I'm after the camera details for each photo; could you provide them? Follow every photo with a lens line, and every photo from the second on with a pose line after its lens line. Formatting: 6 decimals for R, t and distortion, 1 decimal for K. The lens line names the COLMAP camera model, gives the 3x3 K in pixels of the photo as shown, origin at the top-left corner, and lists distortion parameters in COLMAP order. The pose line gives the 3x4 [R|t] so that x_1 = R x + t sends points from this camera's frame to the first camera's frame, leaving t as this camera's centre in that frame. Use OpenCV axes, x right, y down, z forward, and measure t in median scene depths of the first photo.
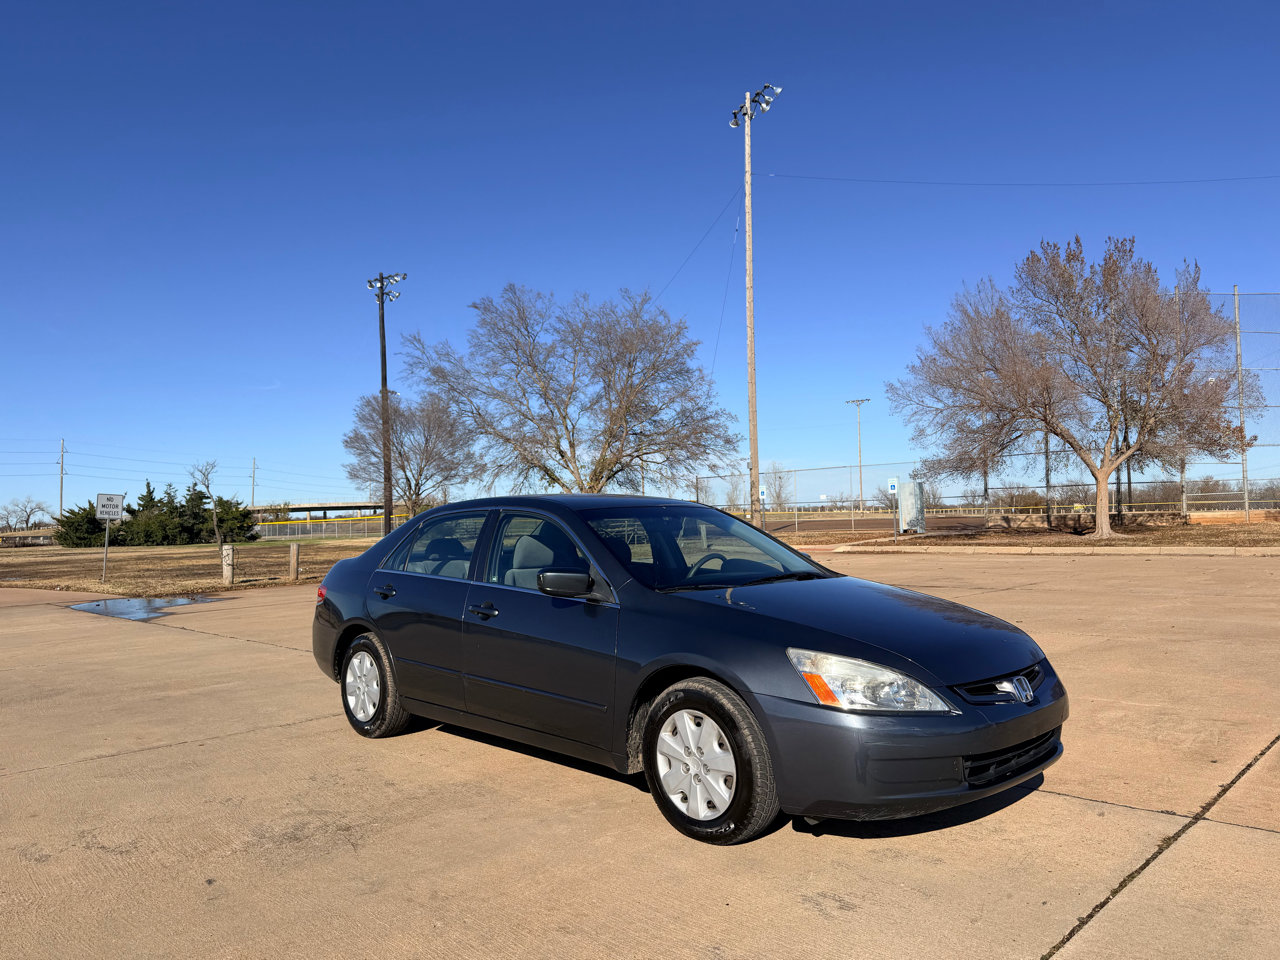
lens RADIAL K [[888.3, 0, 640.4], [0, 888.3, 482.7], [0, 0, 1]] dist [0.084658, -0.113048]
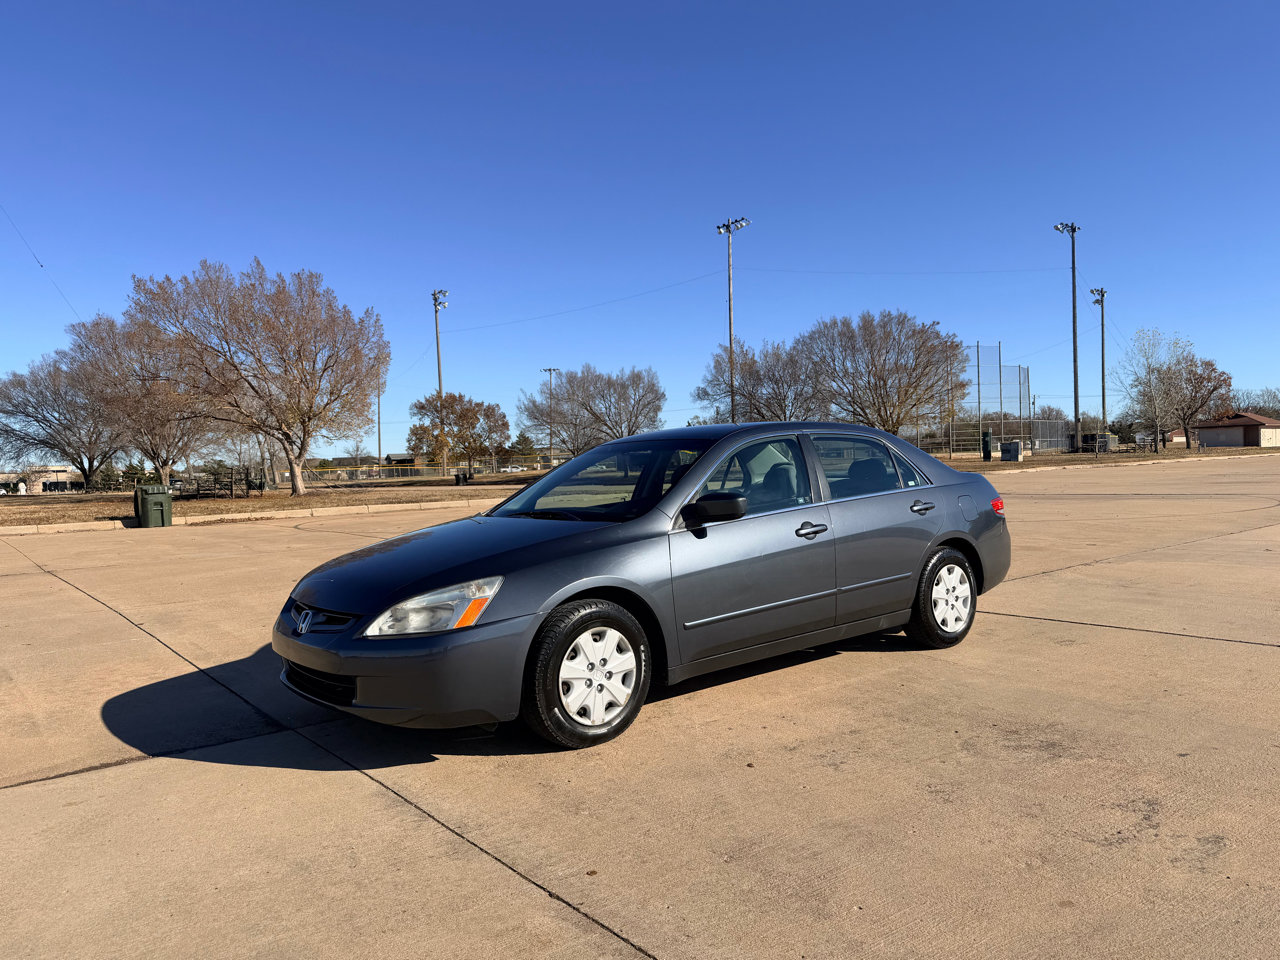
lens RADIAL K [[880.5, 0, 639.9], [0, 880.5, 495.0], [0, 0, 1]] dist [0.083492, -0.111945]
pose [[0.104746, -0.007908, 0.994468, -0.130980], [-0.013279, 0.999868, 0.009350, 0.010808], [-0.994410, -0.014185, 0.104627, 0.125824]]
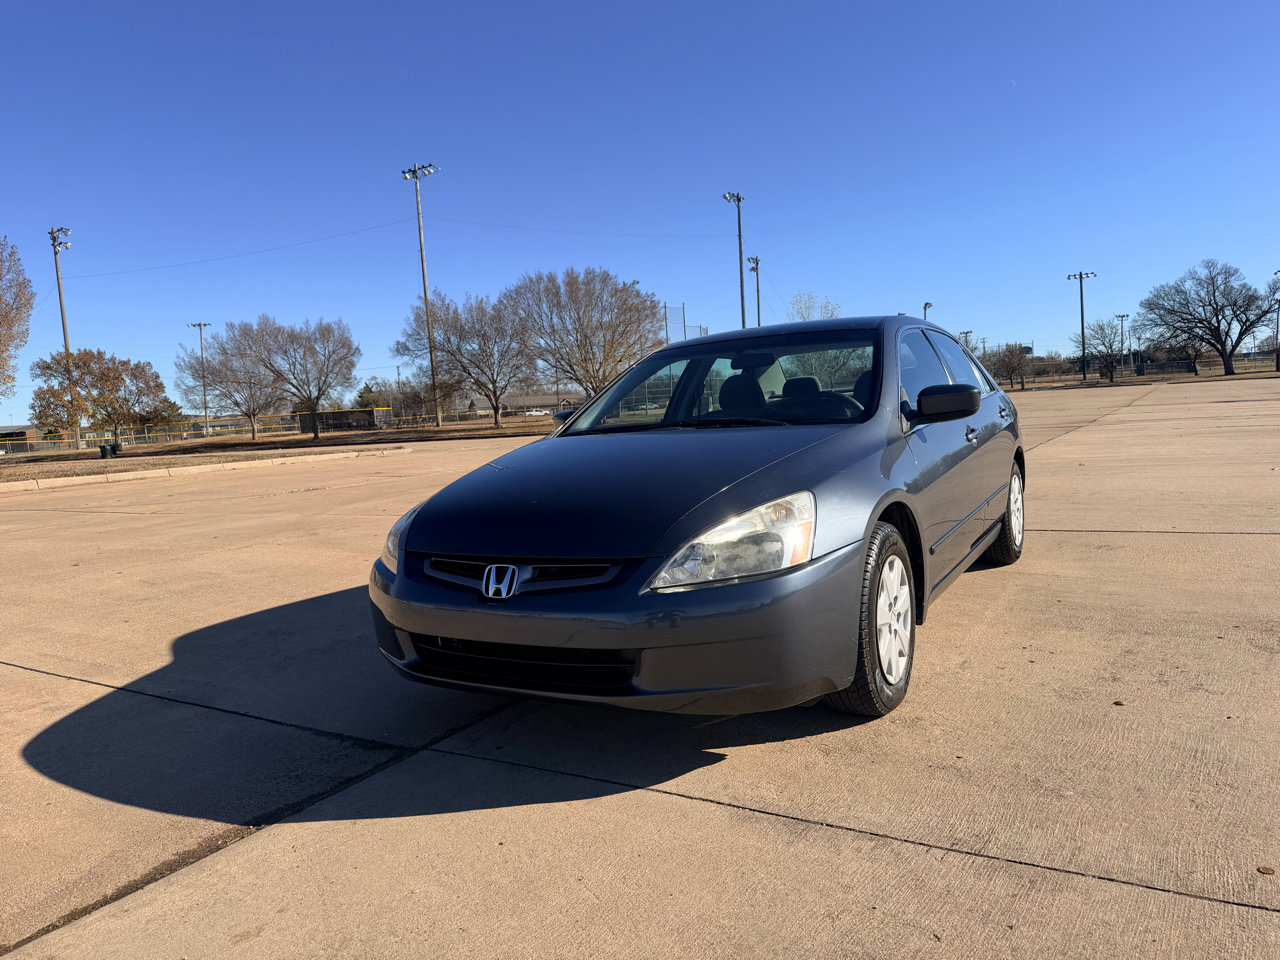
lens RADIAL K [[886.9, 0, 637.6], [0, 886.9, 478.9], [0, 0, 1]] dist [0.071345, -0.088161]
pose [[-0.245044, -0.028765, 0.969085, -0.102373], [0.026502, 0.998987, 0.036354, 0.016666], [-0.969150, 0.034591, -0.244034, 0.178136]]
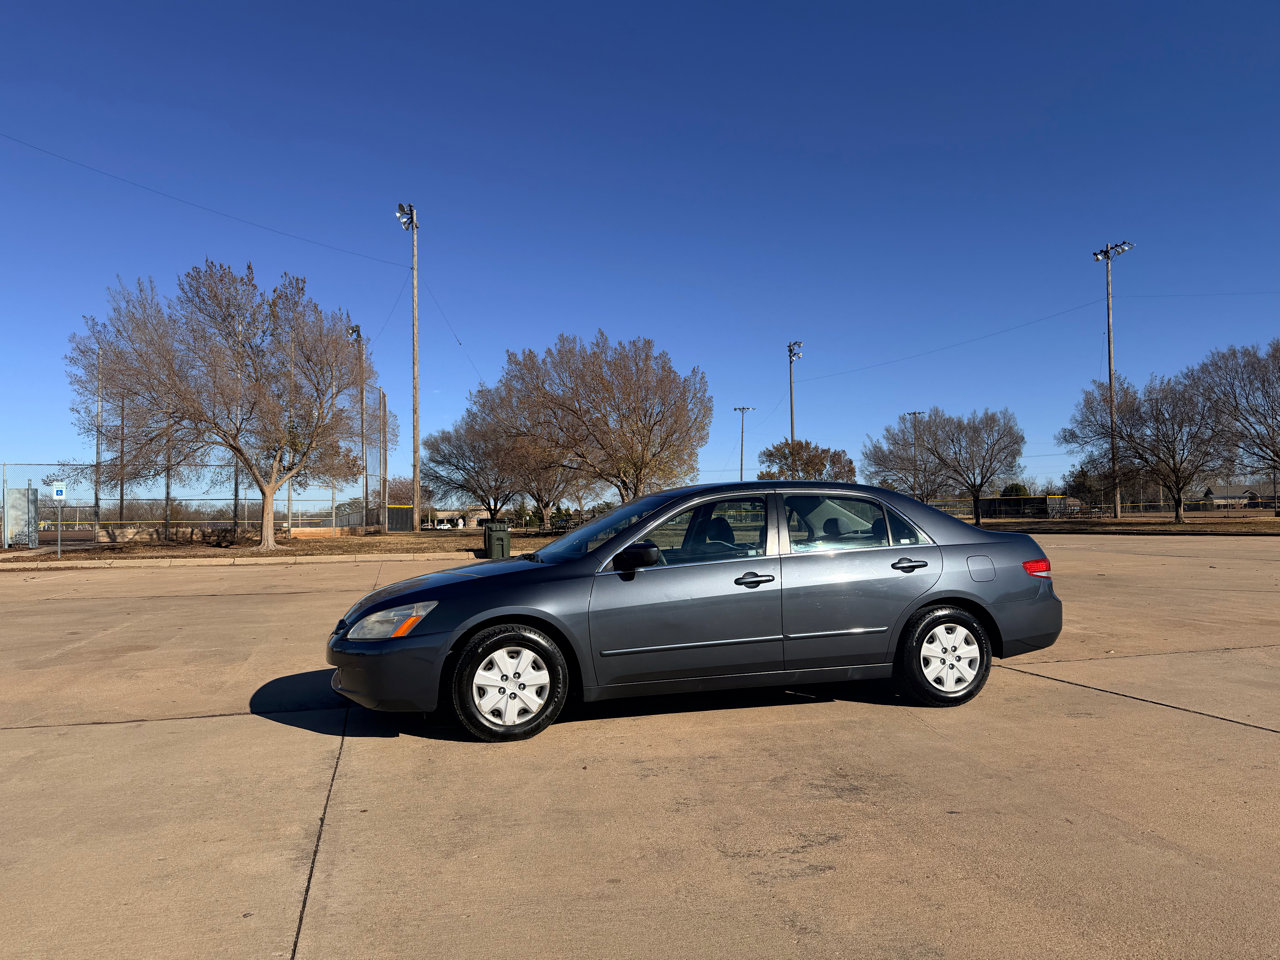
lens RADIAL K [[879.2, 0, 642.5], [0, 879.2, 493.3], [0, 0, 1]] dist [0.098387, -0.143930]
pose [[0.490228, 0.048117, 0.870265, -0.133959], [-0.039627, 0.998673, -0.032894, 0.008377], [-0.870693, -0.018361, 0.491484, 0.065710]]
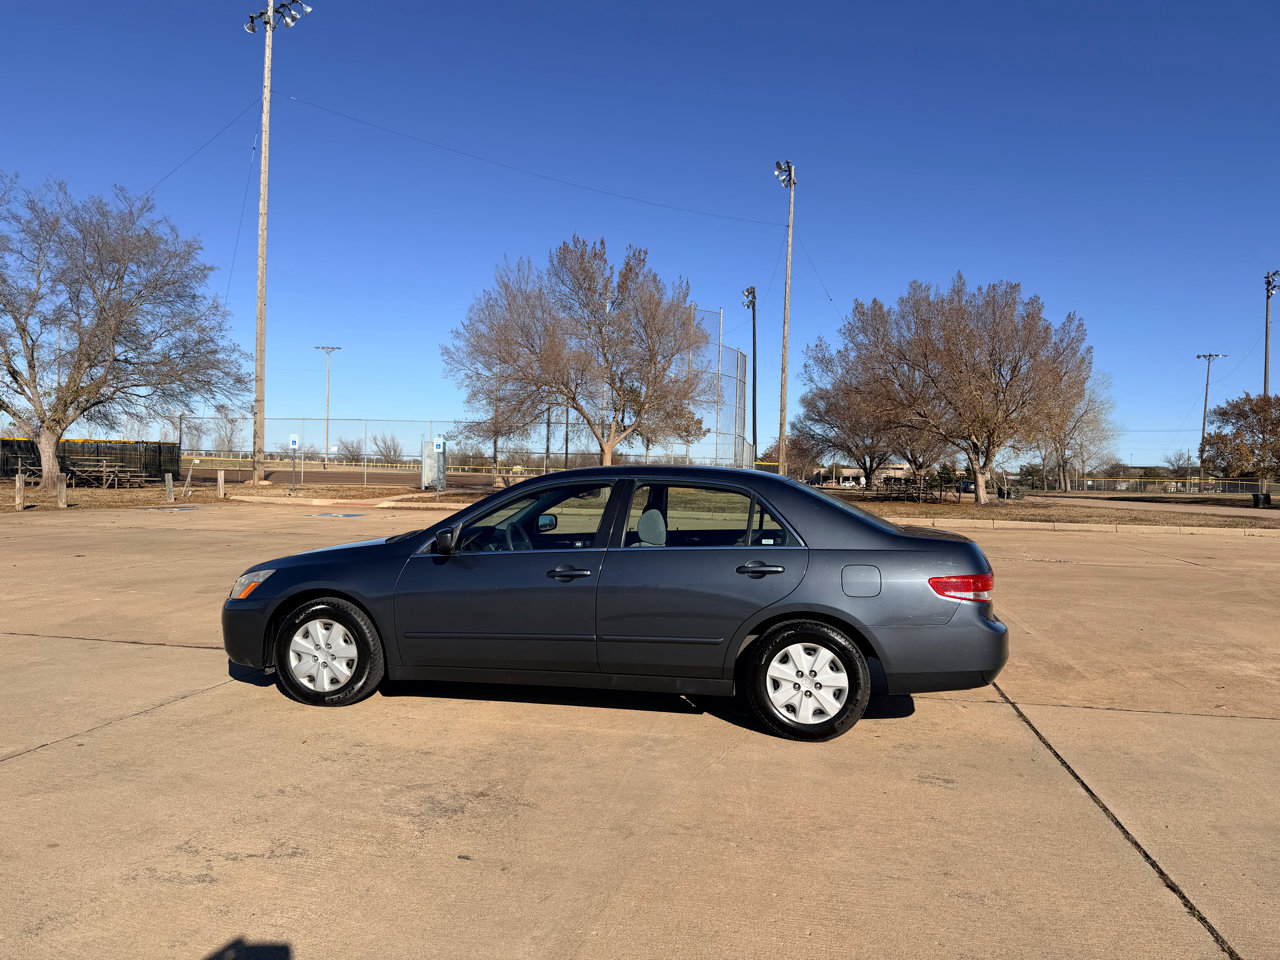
lens RADIAL K [[886.9, 0, 637.6], [0, 886.9, 478.9], [0, 0, 1]] dist [0.071345, -0.088161]
pose [[0.826916, 0.044781, 0.560540, -0.072583], [-0.071786, 0.997075, 0.026245, -0.000623], [-0.557725, -0.061941, 0.827712, 0.009468]]
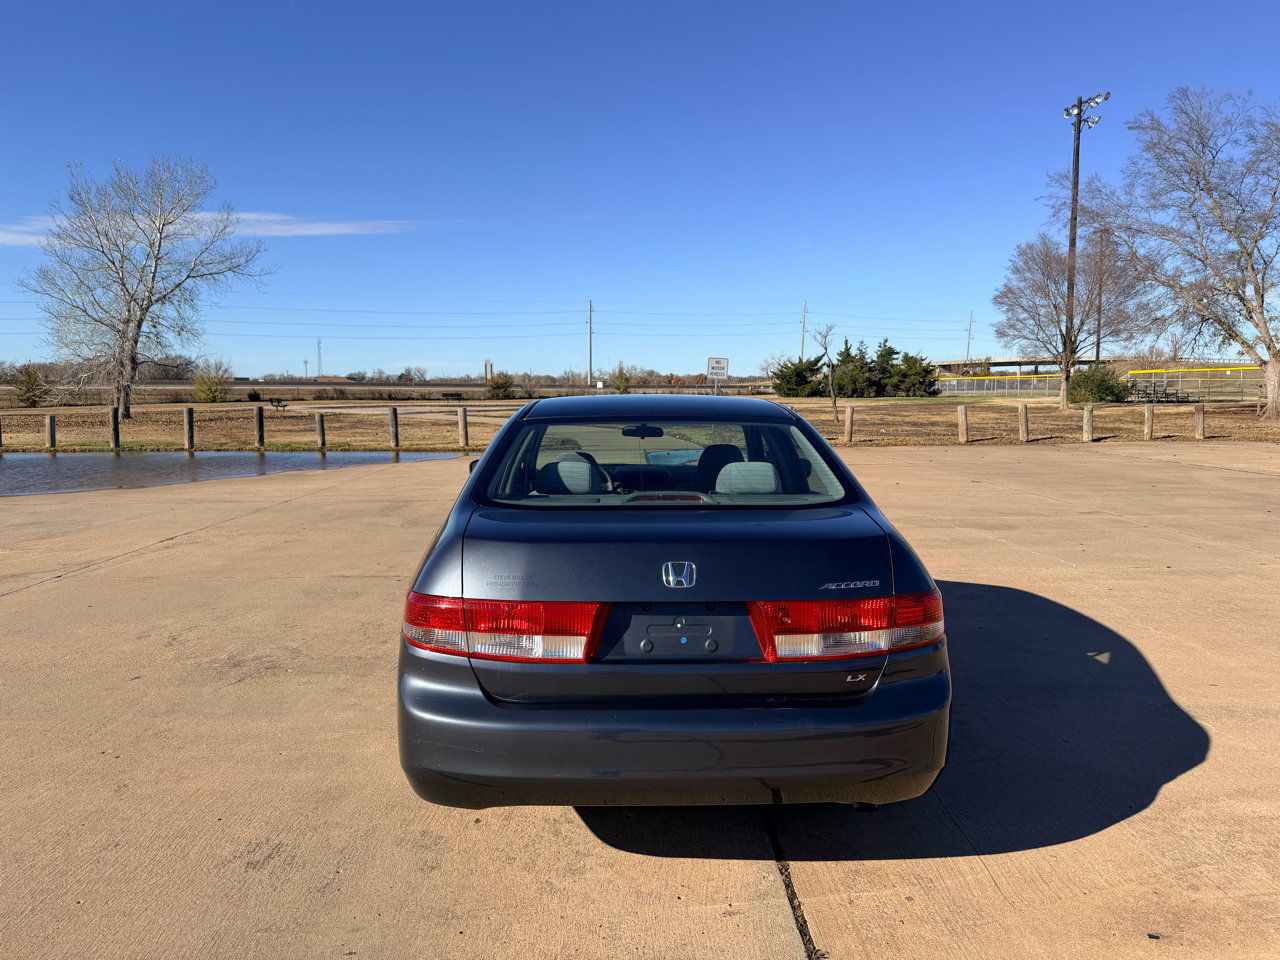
lens RADIAL K [[887.8, 0, 637.2], [0, 887.8, 483.4], [0, 0, 1]] dist [0.069521, -0.098482]
pose [[0.721093, 0.101204, -0.685407, 0.081571], [0.011767, 0.987343, 0.158165, -0.005816], [0.692739, -0.122117, 0.710775, 0.045422]]
